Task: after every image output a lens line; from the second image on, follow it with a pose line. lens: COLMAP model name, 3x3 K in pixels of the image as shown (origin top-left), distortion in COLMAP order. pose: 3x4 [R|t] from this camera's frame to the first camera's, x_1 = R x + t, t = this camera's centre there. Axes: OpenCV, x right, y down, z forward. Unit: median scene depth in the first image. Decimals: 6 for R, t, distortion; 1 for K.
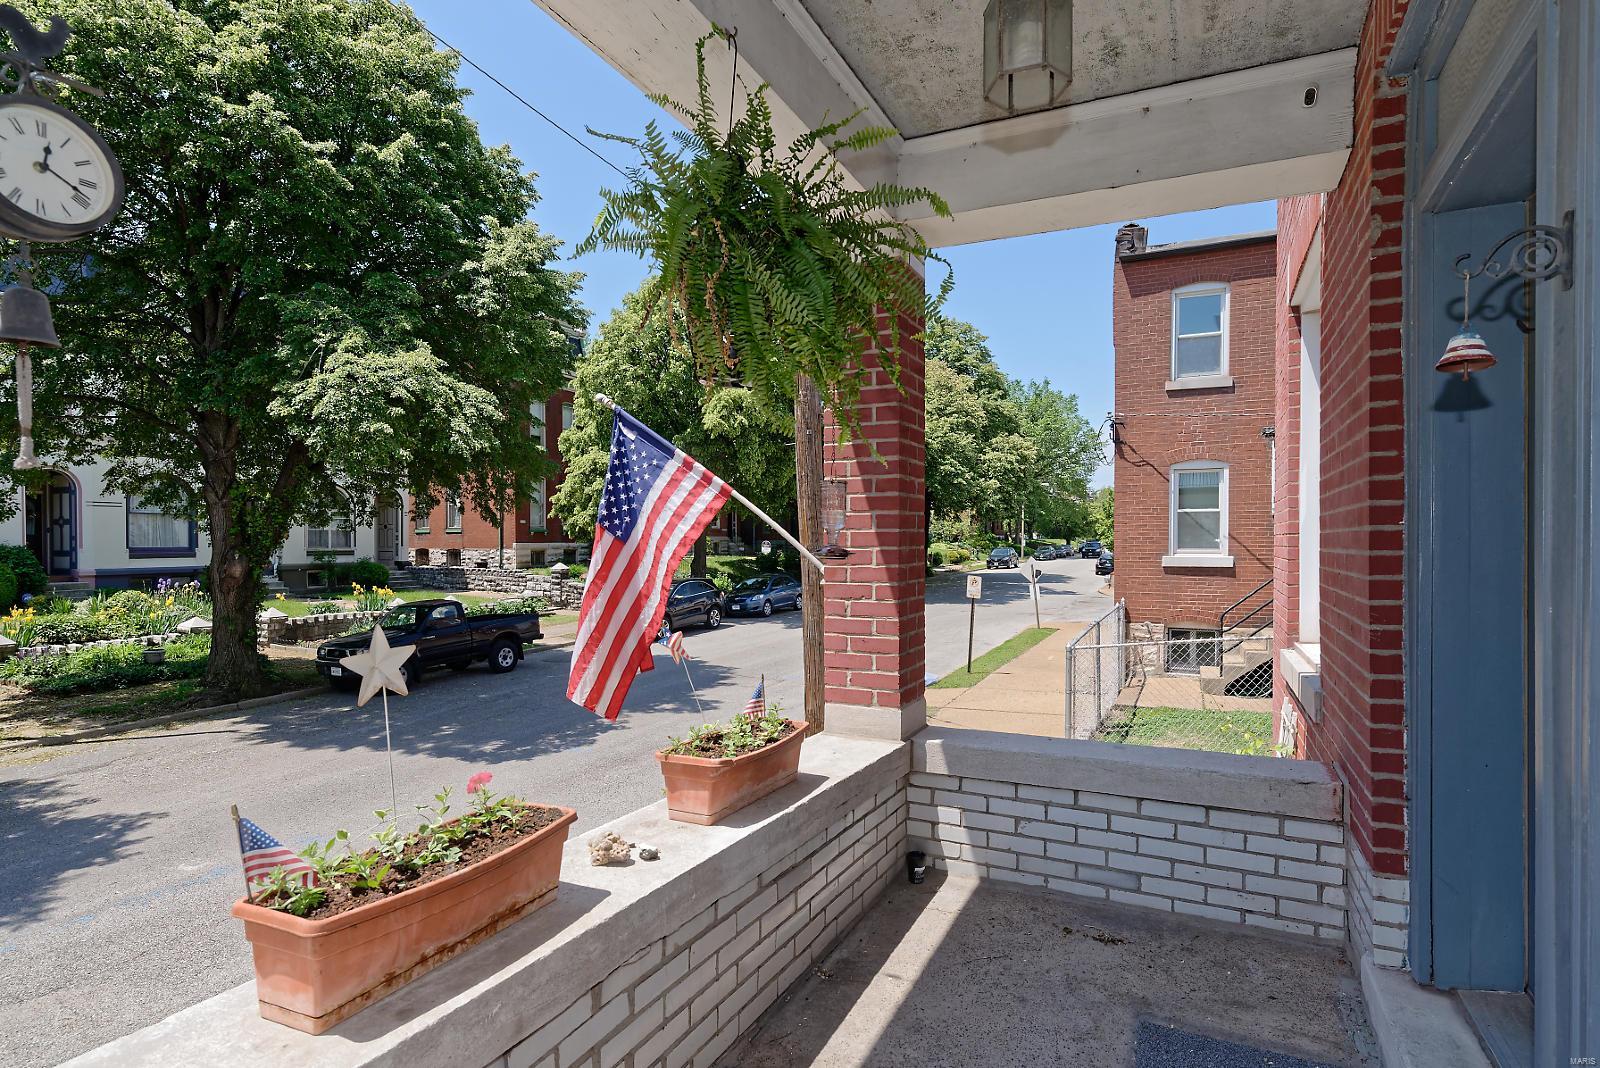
lens RADIAL K [[812.9, 0, 837.3], [0, 812.9, 548.2], [0, 0, 1]] dist [-0.000027, 0.000440]
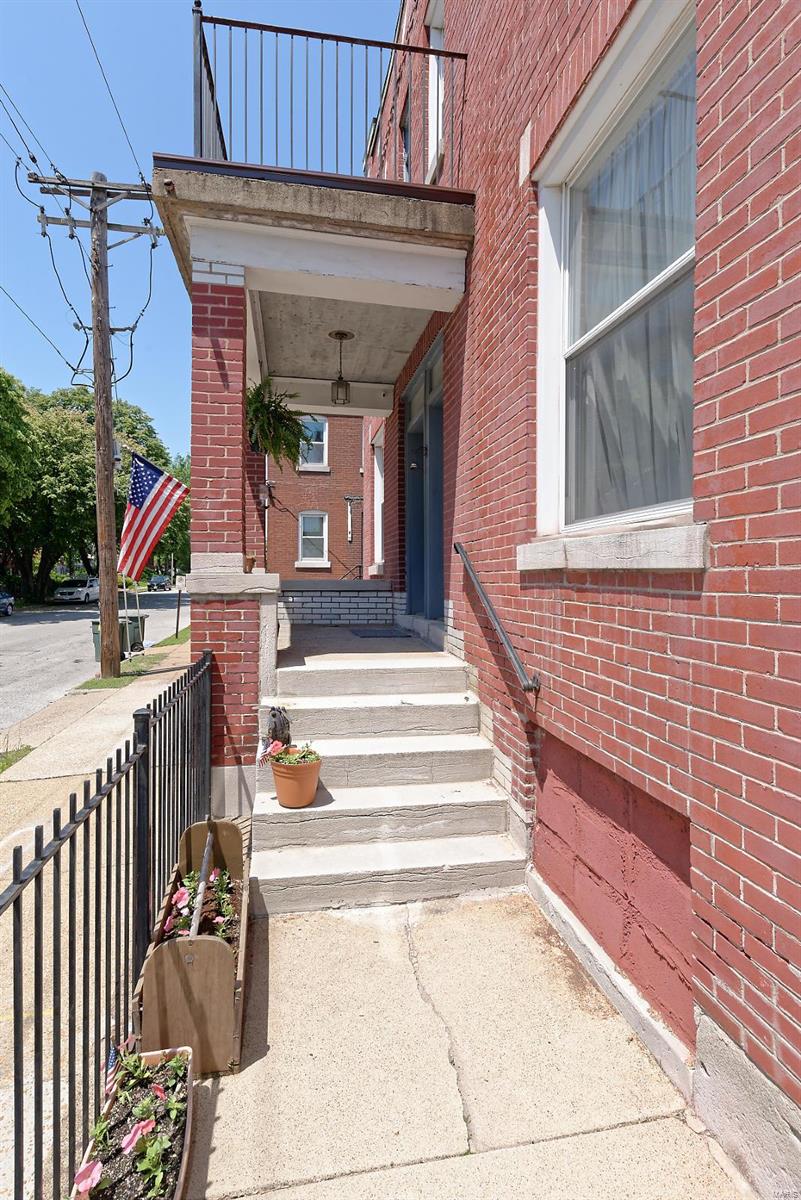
lens RADIAL K [[609.7, 0, 400.0], [0, 609.7, 589.8], [0, 0, 1]] dist [-0.000027, 0.000440]
pose [[0.824016, -0.008703, 0.566500, -0.651955], [0.003849, 0.999945, 0.009763, 0.216928], [-0.566553, -0.005865, 0.824004, -0.927472]]
